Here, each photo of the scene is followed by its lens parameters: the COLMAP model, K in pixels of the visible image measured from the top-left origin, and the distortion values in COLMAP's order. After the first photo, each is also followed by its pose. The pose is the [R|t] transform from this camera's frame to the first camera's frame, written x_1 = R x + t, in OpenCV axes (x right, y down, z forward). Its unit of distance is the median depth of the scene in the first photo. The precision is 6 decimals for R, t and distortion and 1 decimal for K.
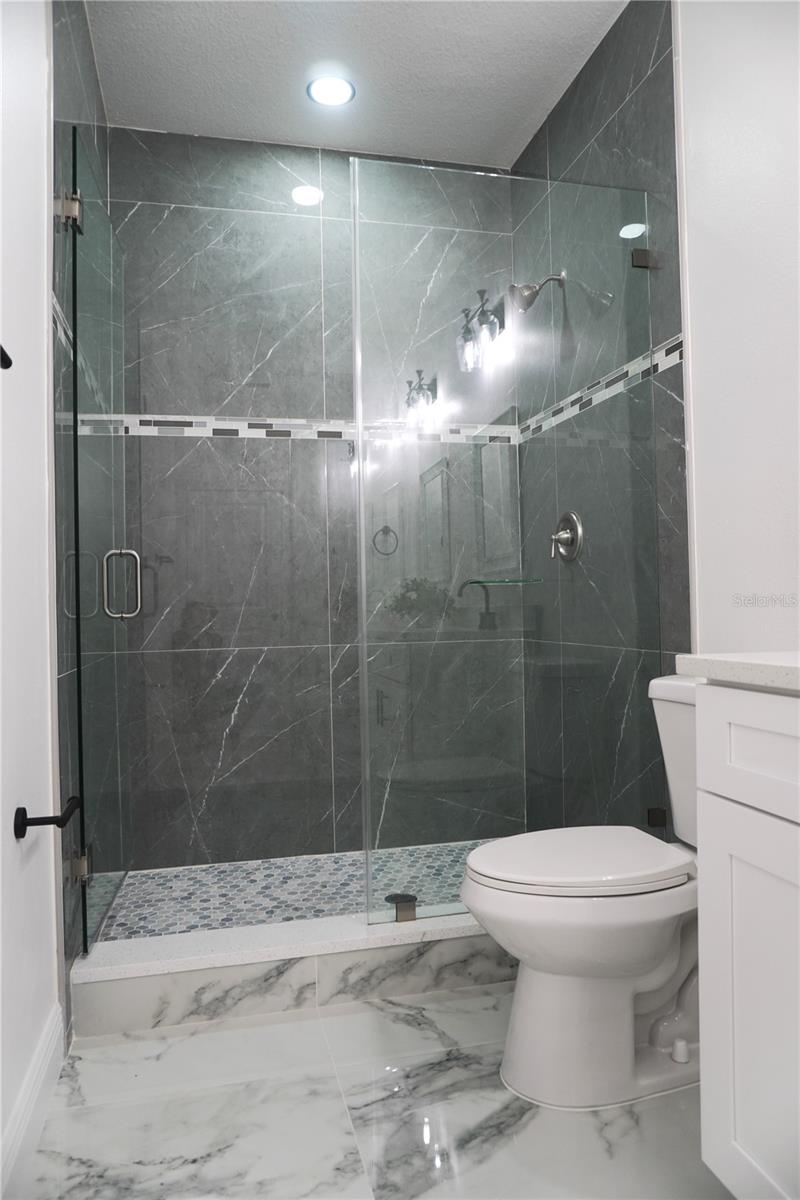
lens RADIAL K [[801.9, 0, 400.0], [0, 801.9, 600.0], [0, 0, 1]] dist [-0.053554, 0.043388]
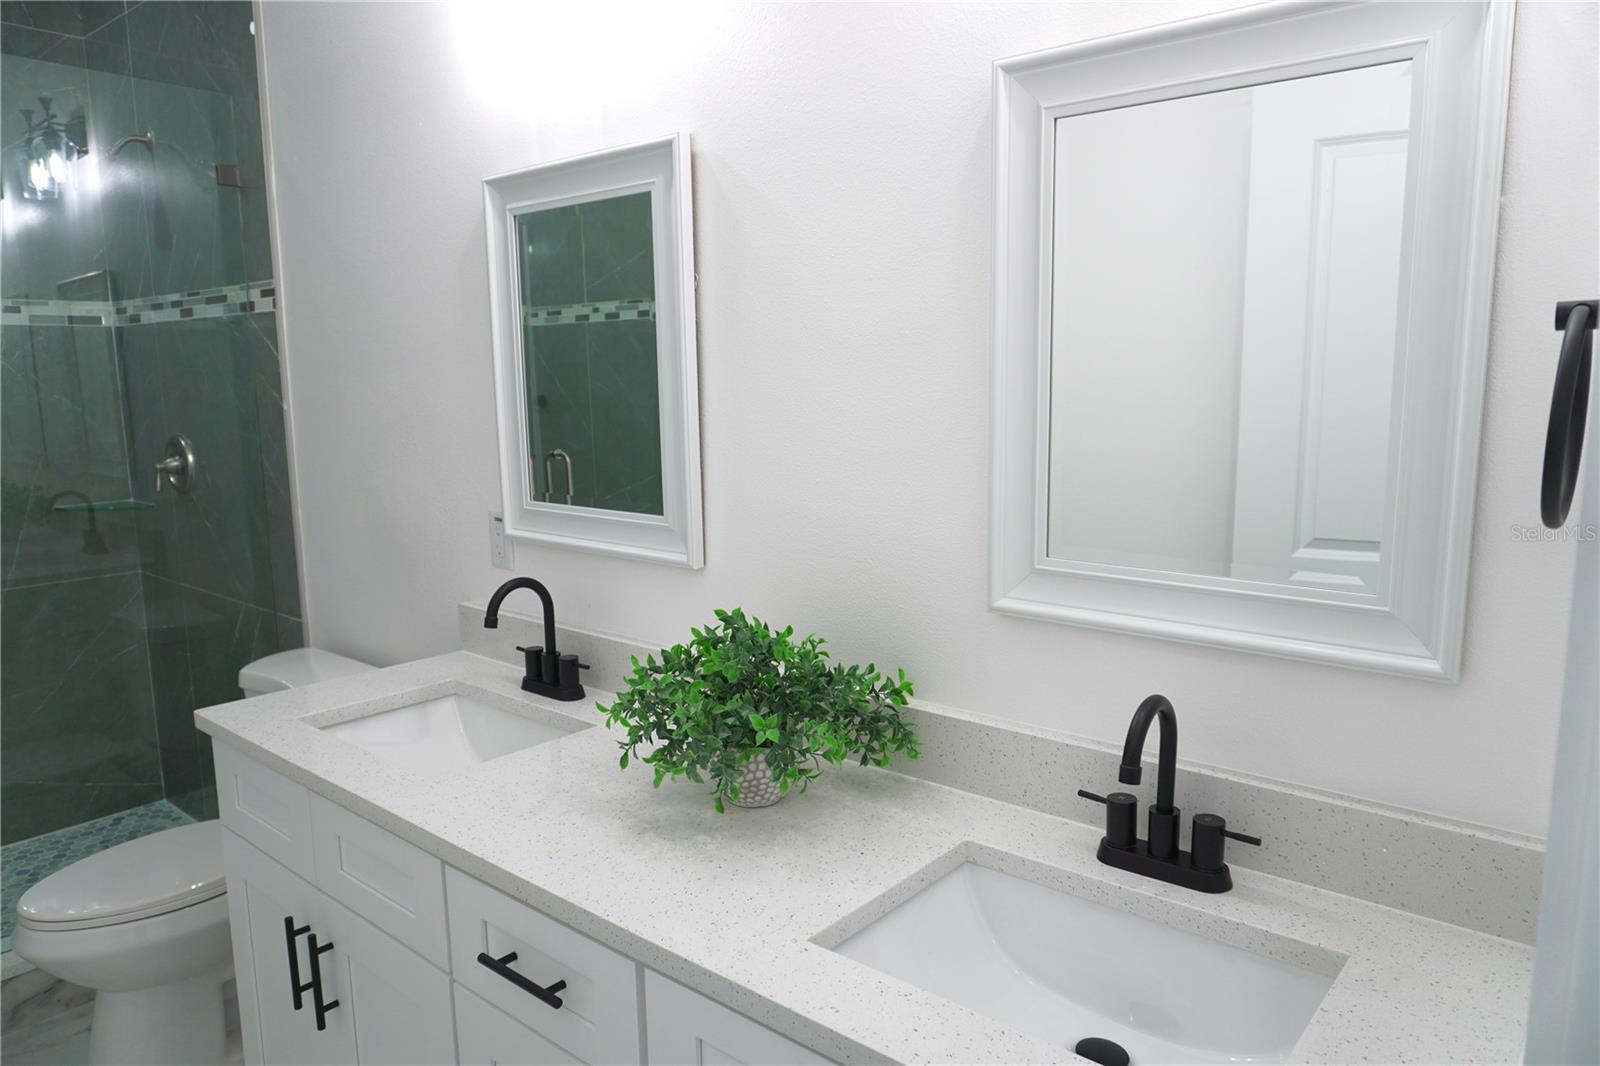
lens RADIAL K [[1073.1, 0, 794.9], [0, 1073.1, 527.1], [0, 0, 1]] dist [-0.048784, 0.039607]
pose [[0.807376, -0.077842, 0.584880, 0.075912], [-0.003927, 0.990528, 0.137252, -0.170176], [-0.590024, -0.113111, 0.799423, -0.290499]]
